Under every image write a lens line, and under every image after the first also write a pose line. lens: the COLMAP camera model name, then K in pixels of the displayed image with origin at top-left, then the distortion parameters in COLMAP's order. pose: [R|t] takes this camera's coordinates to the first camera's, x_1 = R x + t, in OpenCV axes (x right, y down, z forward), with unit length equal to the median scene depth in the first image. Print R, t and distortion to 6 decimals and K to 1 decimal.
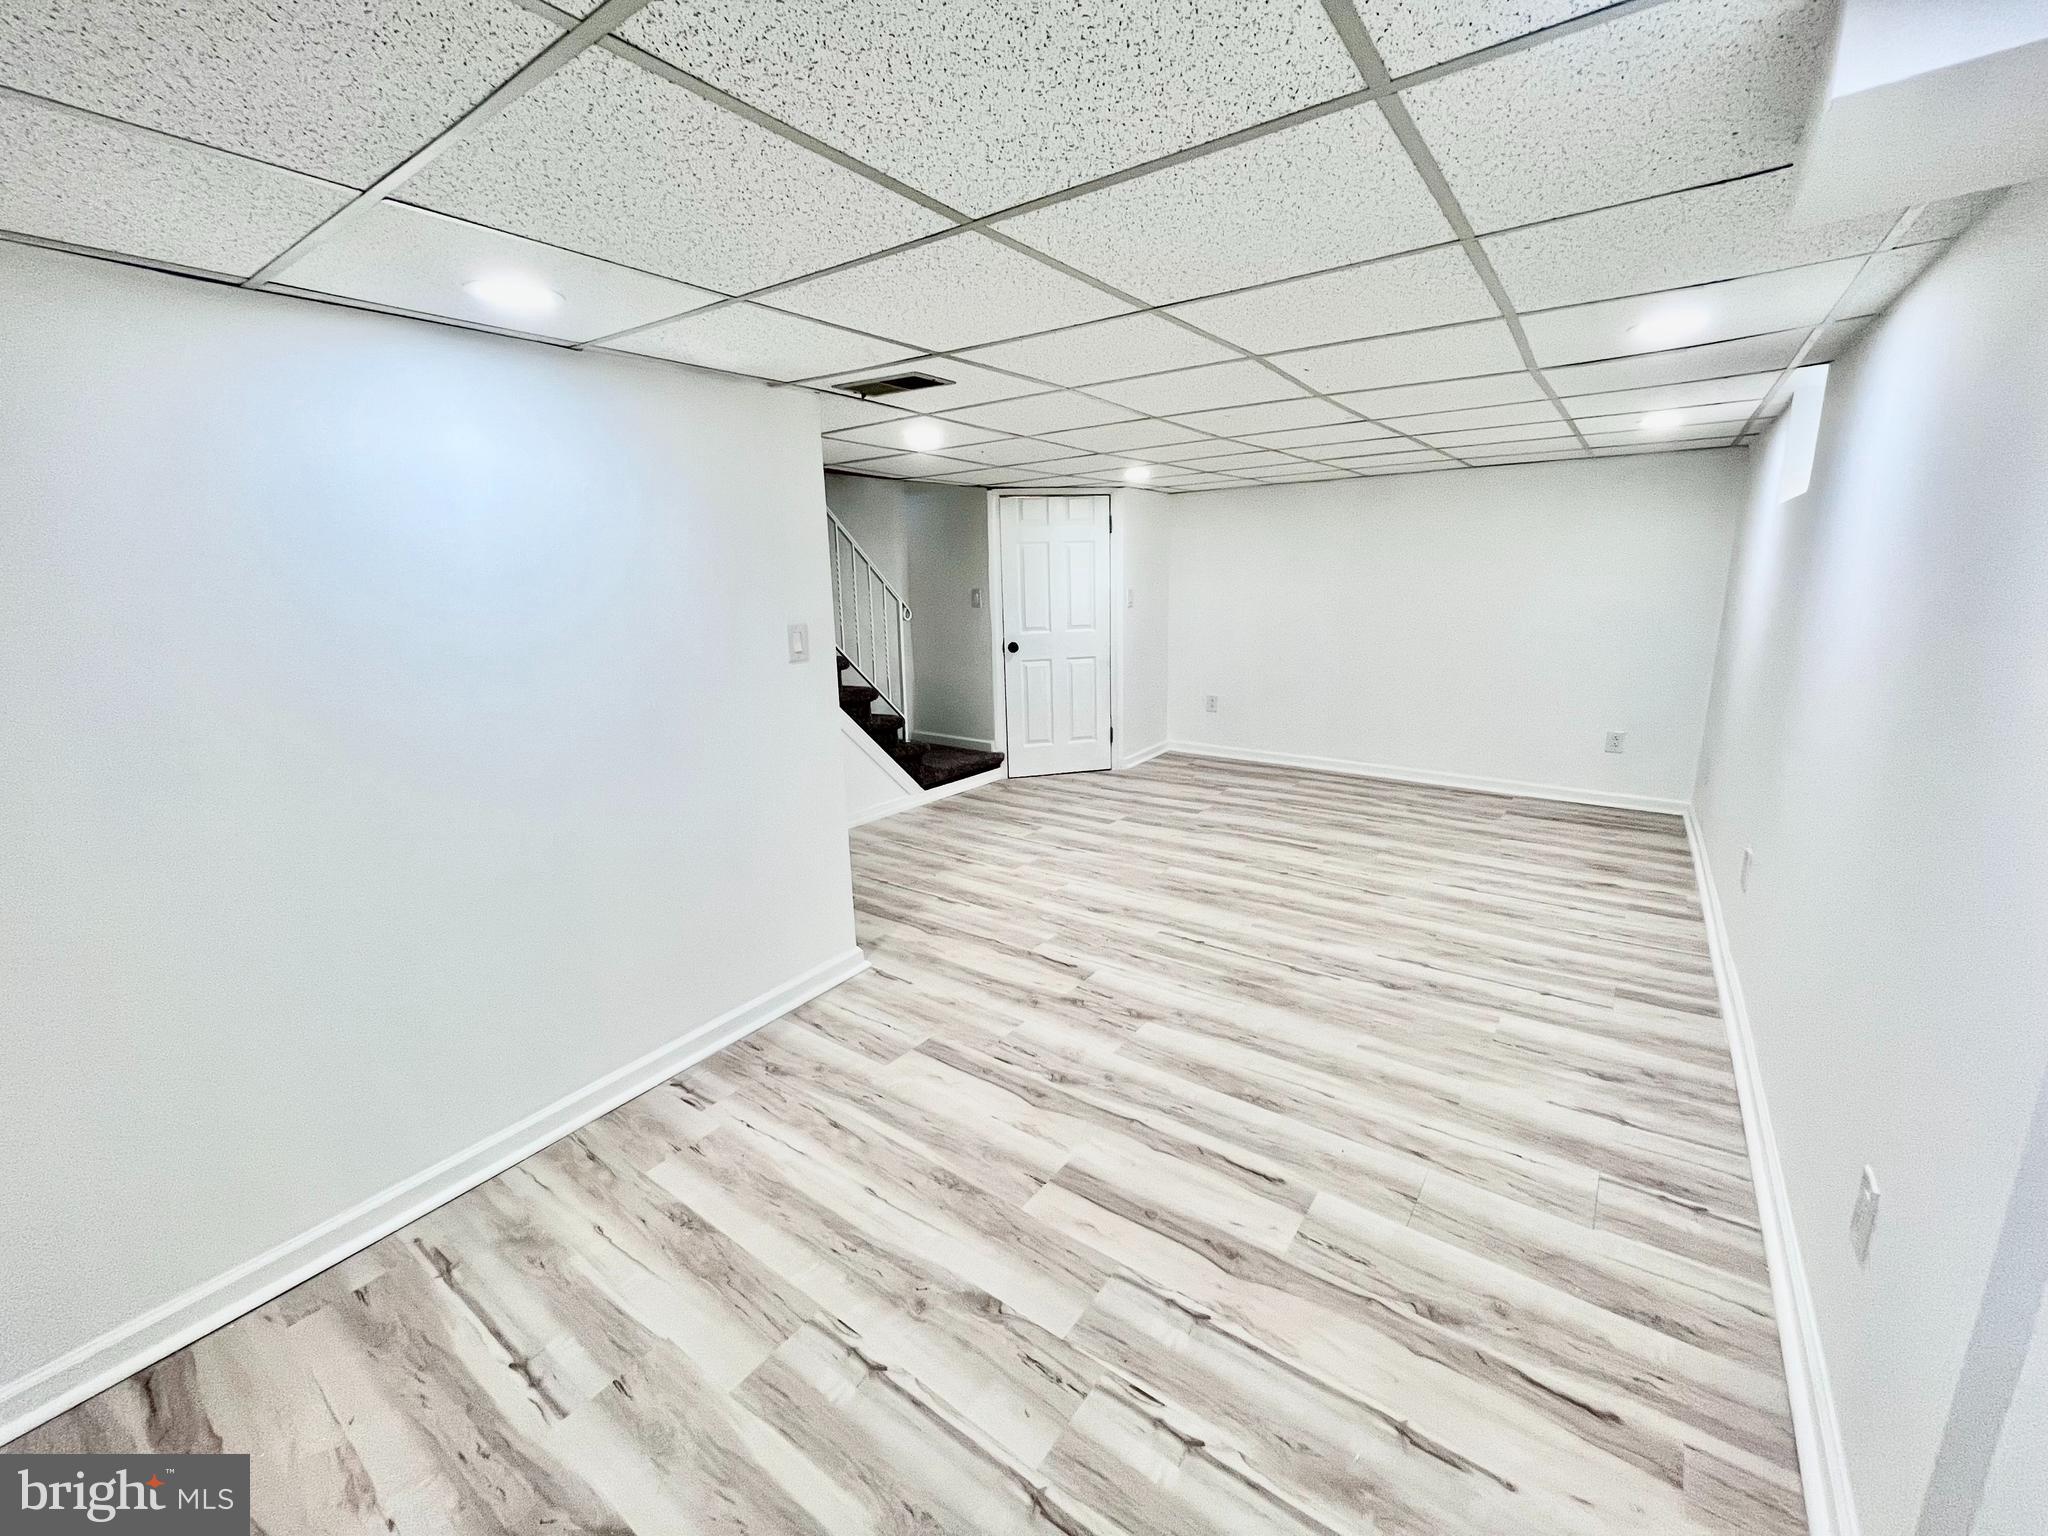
lens RADIAL K [[831.9, 0, 1027.5], [0, 831.9, 764.6], [0, 0, 1]] dist [0.000314, 0.000044]
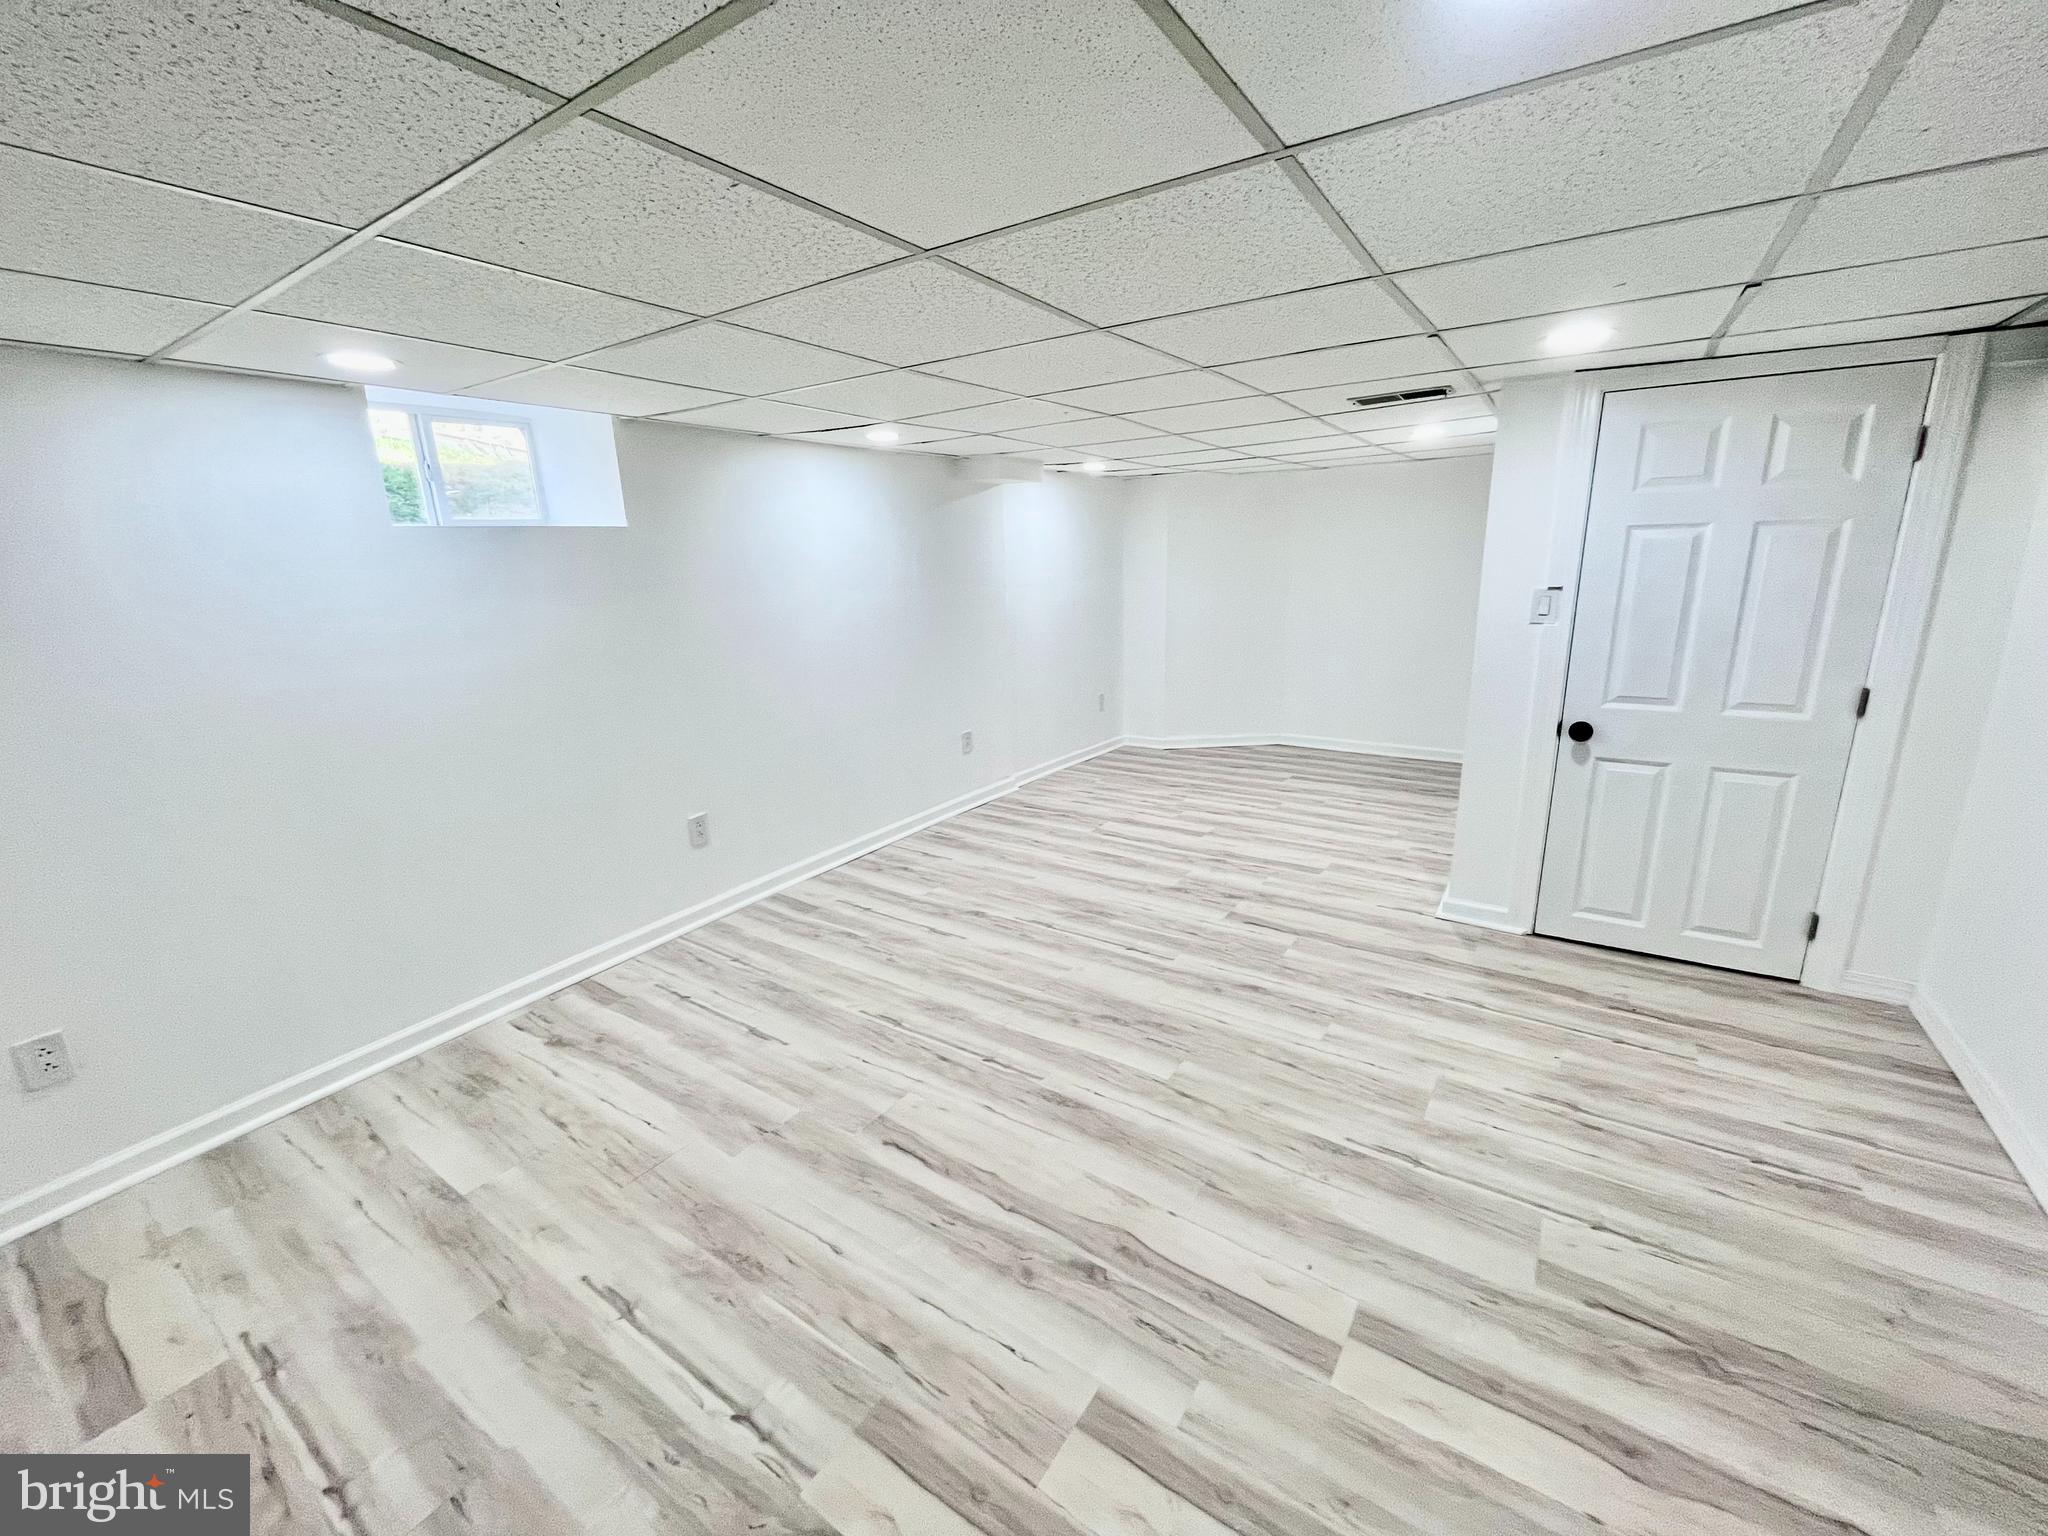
lens RADIAL K [[831.9, 0, 1020.9], [0, 831.9, 768.8], [0, 0, 1]] dist [0.000314, 0.000044]
pose [[-0.998012, 0.059788, -0.019922, 0.346720], [0.043806, 0.885412, 0.462739, -0.437251], [0.045306, 0.460946, -0.886271, 1.785722]]
